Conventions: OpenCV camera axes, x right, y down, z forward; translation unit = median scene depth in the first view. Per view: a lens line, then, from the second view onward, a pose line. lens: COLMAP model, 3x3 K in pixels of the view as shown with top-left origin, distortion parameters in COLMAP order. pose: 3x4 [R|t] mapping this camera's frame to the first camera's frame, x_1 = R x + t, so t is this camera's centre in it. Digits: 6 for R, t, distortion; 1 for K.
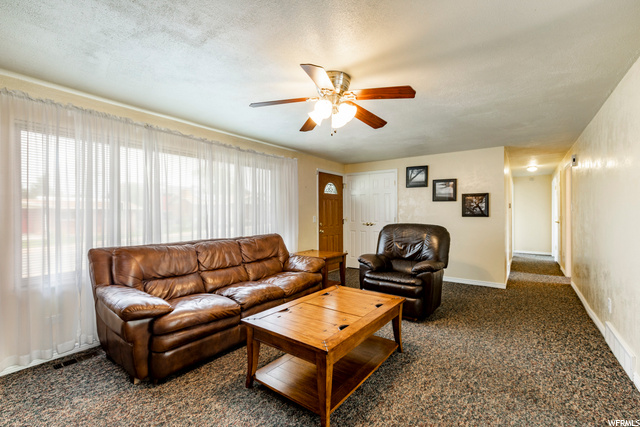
lens RADIAL K [[280.2, 0, 320.0], [0, 280.2, 213.5], [0, 0, 1]] dist [0.000141, 0.000077]
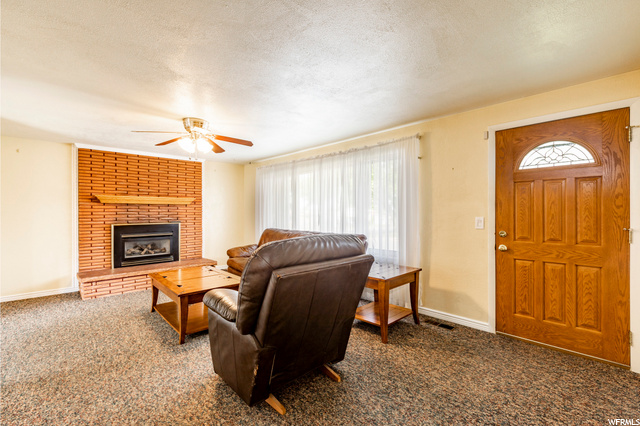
lens RADIAL K [[282.9, 0, 320.0], [0, 282.9, 213.0], [0, 0, 1]] dist [0.004578, 0.000206]
pose [[-0.177671, 0.008176, -0.984056, 0.901115], [0.002423, 0.999966, 0.007871, -0.006464], [0.984087, -0.000986, -0.177685, 1.232457]]
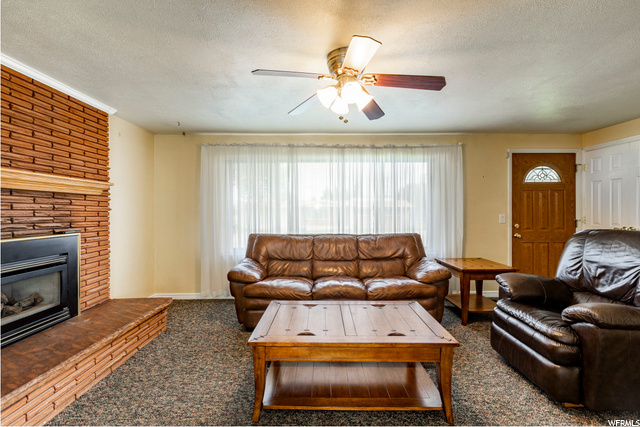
lens RADIAL K [[282.9, 0, 320.0], [0, 282.9, 213.5], [0, 0, 1]] dist [0.004578, 0.000206]
pose [[0.595609, 0.009643, -0.803216, 0.460751], [-0.001087, 0.999937, 0.011198, -0.002006], [0.803273, -0.005797, 0.595582, 0.260201]]
